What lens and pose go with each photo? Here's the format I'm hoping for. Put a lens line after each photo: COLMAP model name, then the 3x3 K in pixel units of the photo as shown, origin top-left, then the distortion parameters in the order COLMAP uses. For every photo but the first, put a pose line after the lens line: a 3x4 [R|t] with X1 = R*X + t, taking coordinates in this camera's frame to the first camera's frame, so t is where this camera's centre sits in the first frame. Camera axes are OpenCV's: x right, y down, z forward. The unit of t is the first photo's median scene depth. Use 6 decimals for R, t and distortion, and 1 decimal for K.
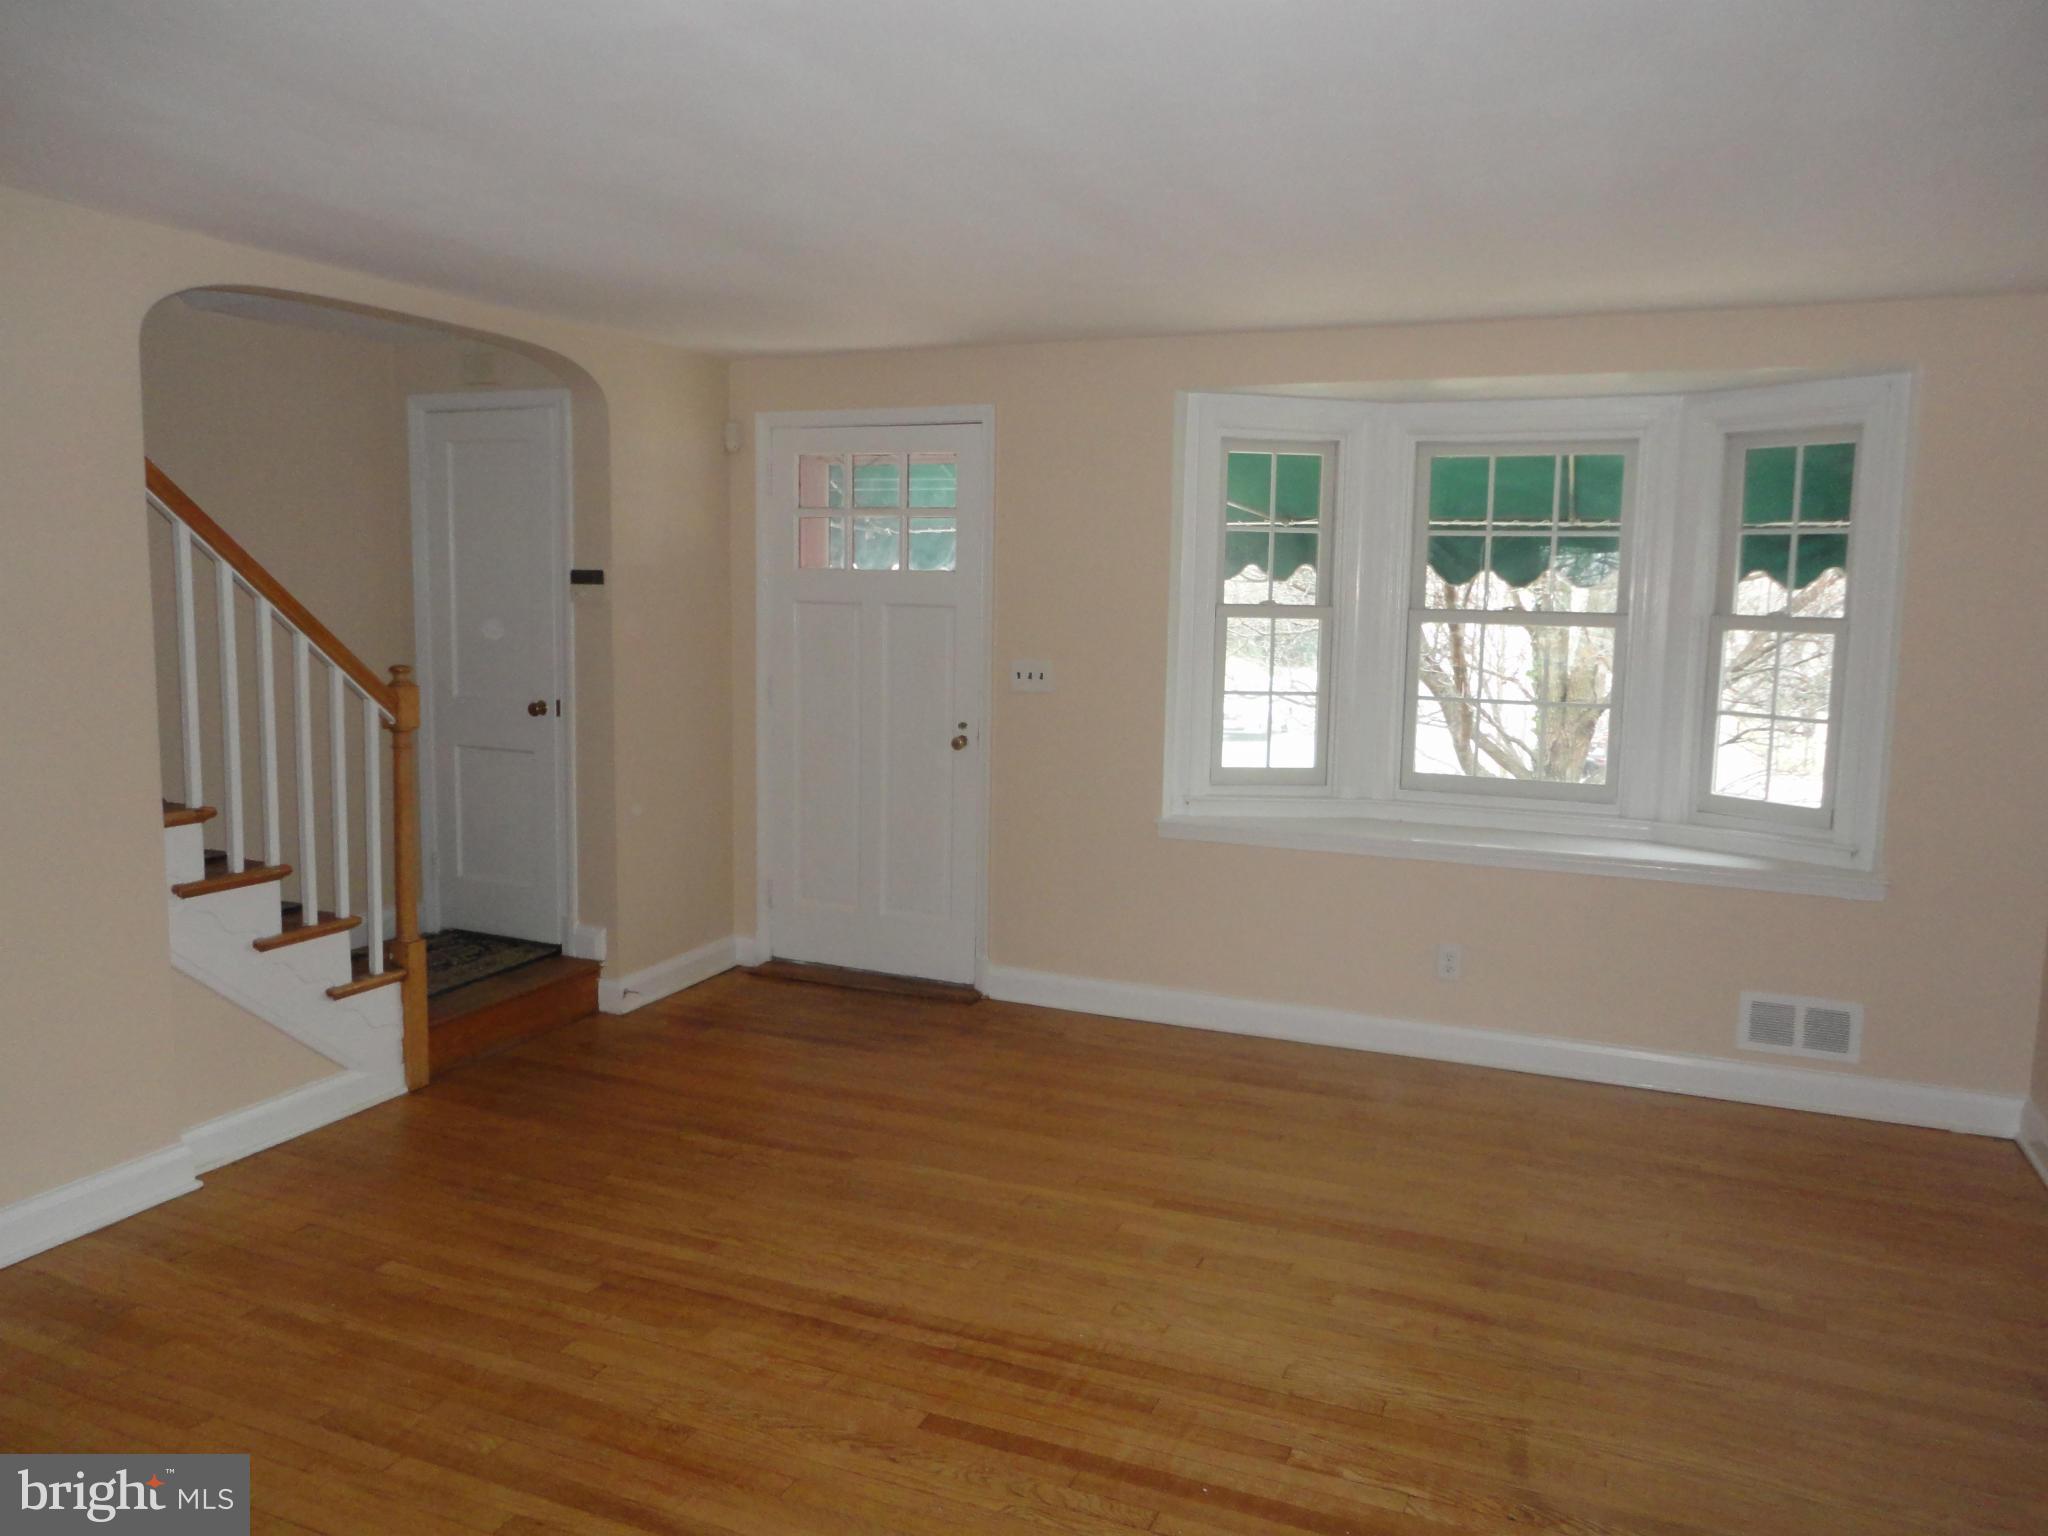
lens RADIAL K [[1545.0, 0, 1024.2], [0, 1545.0, 771.6], [0, 0, 1]] dist [-0.004931, 0.019607]
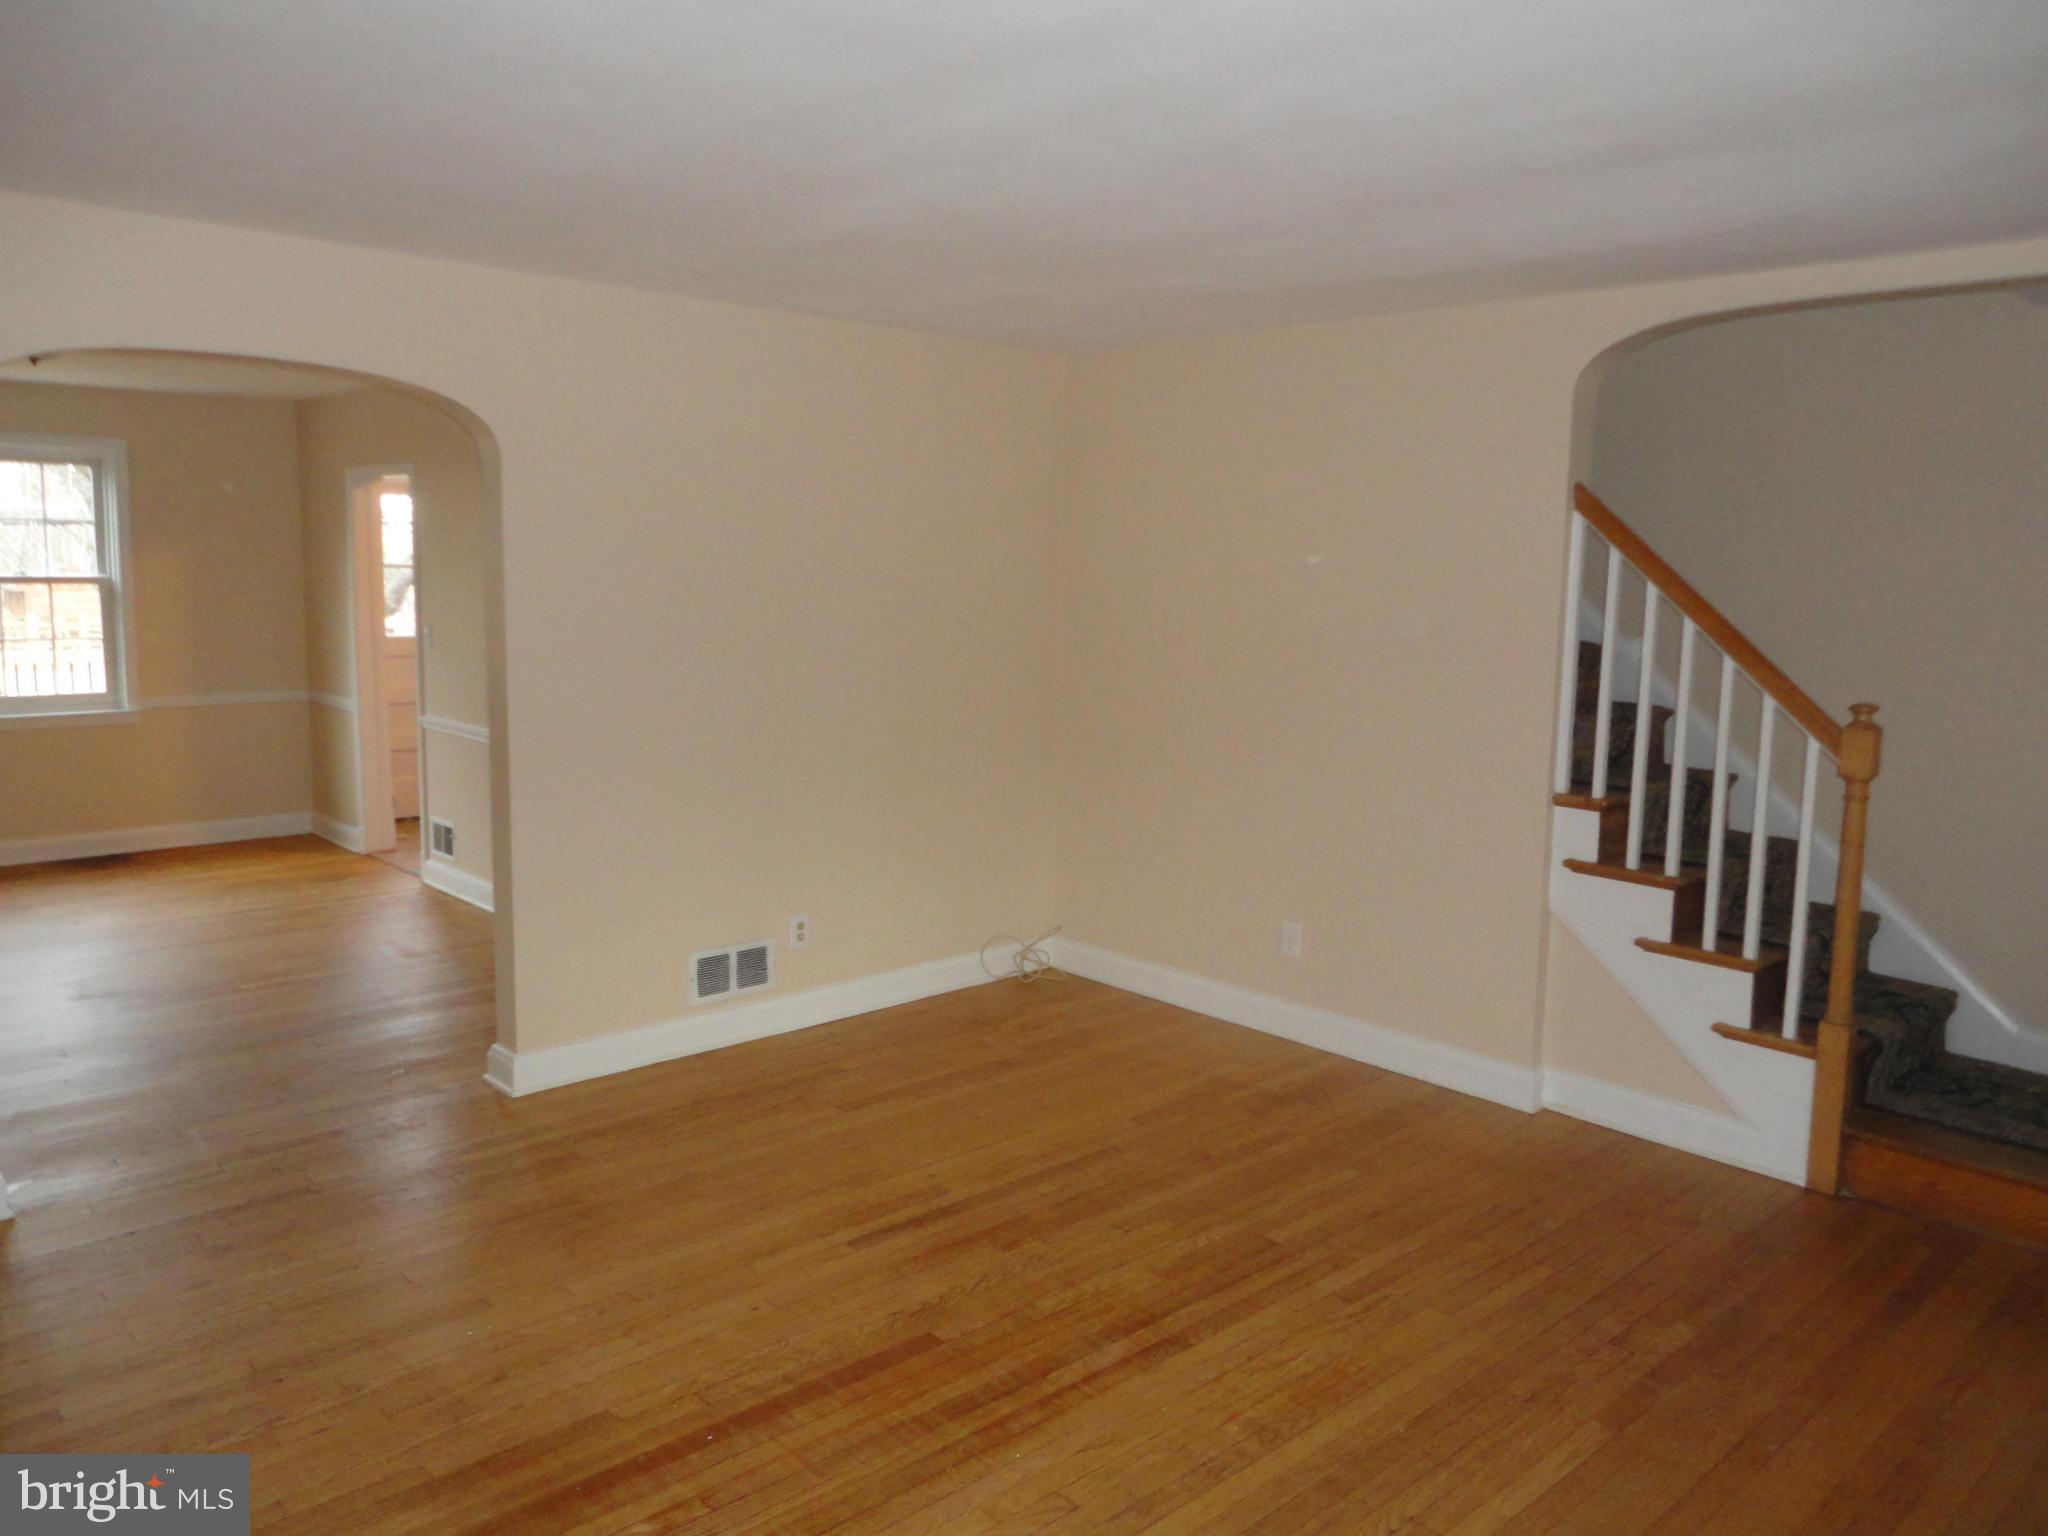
lens RADIAL K [[1545.0, 0, 1021.2], [0, 1545.0, 757.0], [0, 0, 1]] dist [-0.004931, 0.019607]
pose [[-0.425051, 0.094073, -0.900268, 0.747651], [-0.140242, 0.975731, 0.168172, -0.155679], [0.894239, 0.197737, -0.401542, 1.220939]]
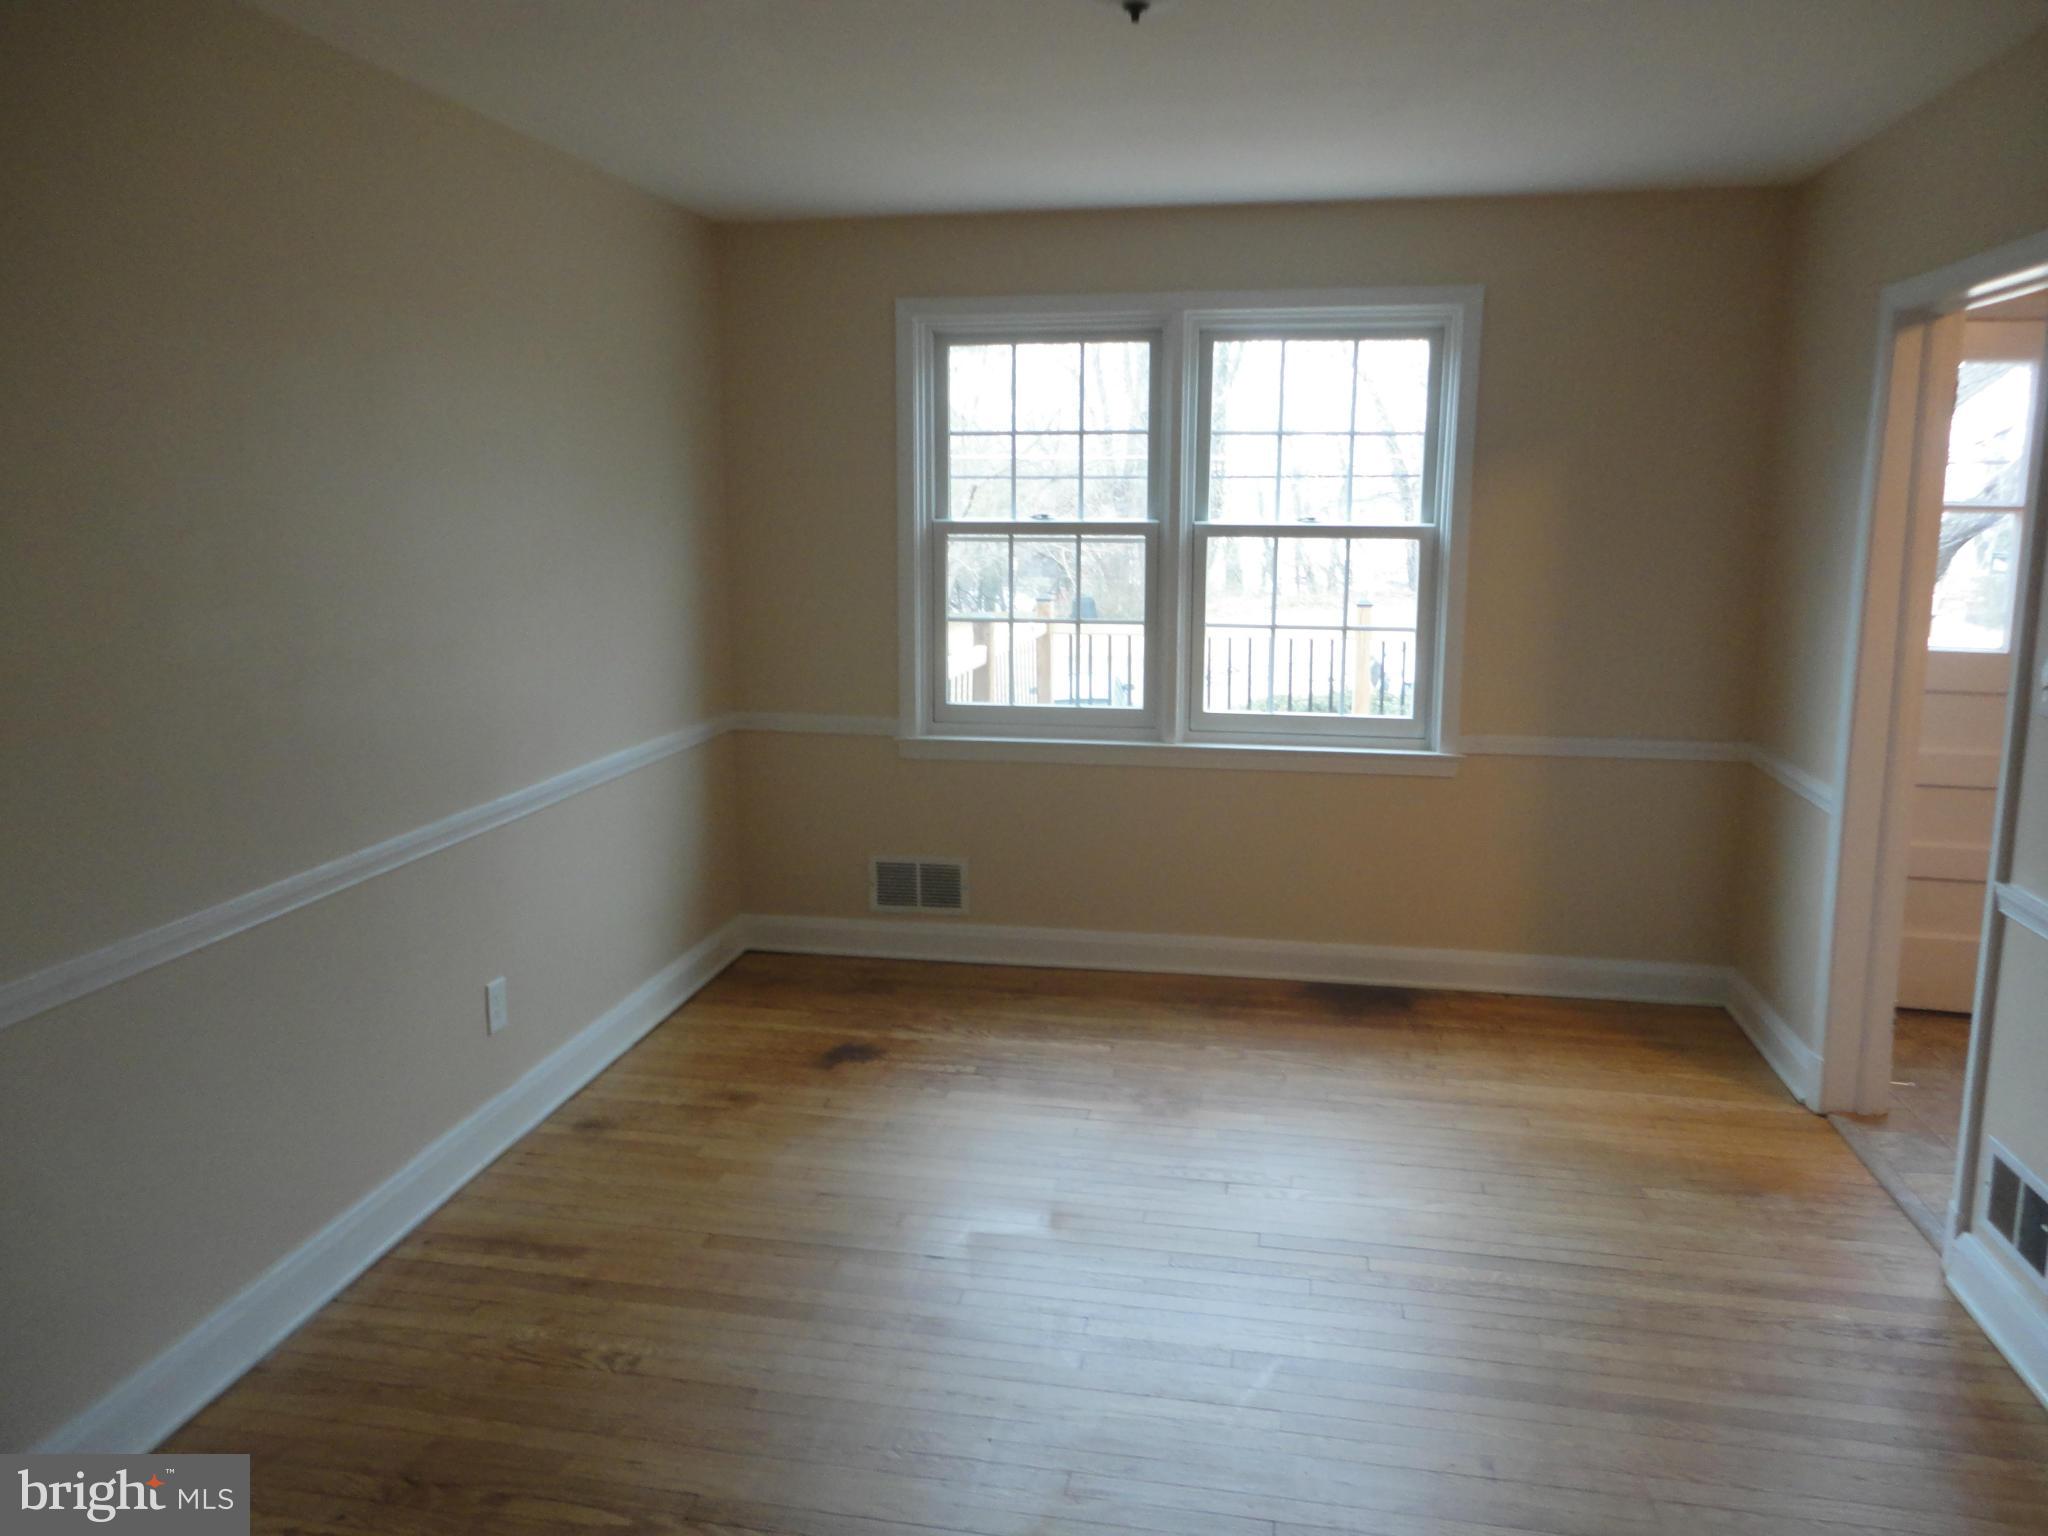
lens RADIAL K [[1545.0, 0, 1011.3], [0, 1545.0, 757.8], [0, 0, 1]] dist [-0.004931, 0.019607]
pose [[-0.977698, 0.018128, -0.209230, 0.535025], [-0.043087, 0.957760, 0.284323, -0.121298], [0.205546, 0.286998, -0.935619, 0.990082]]
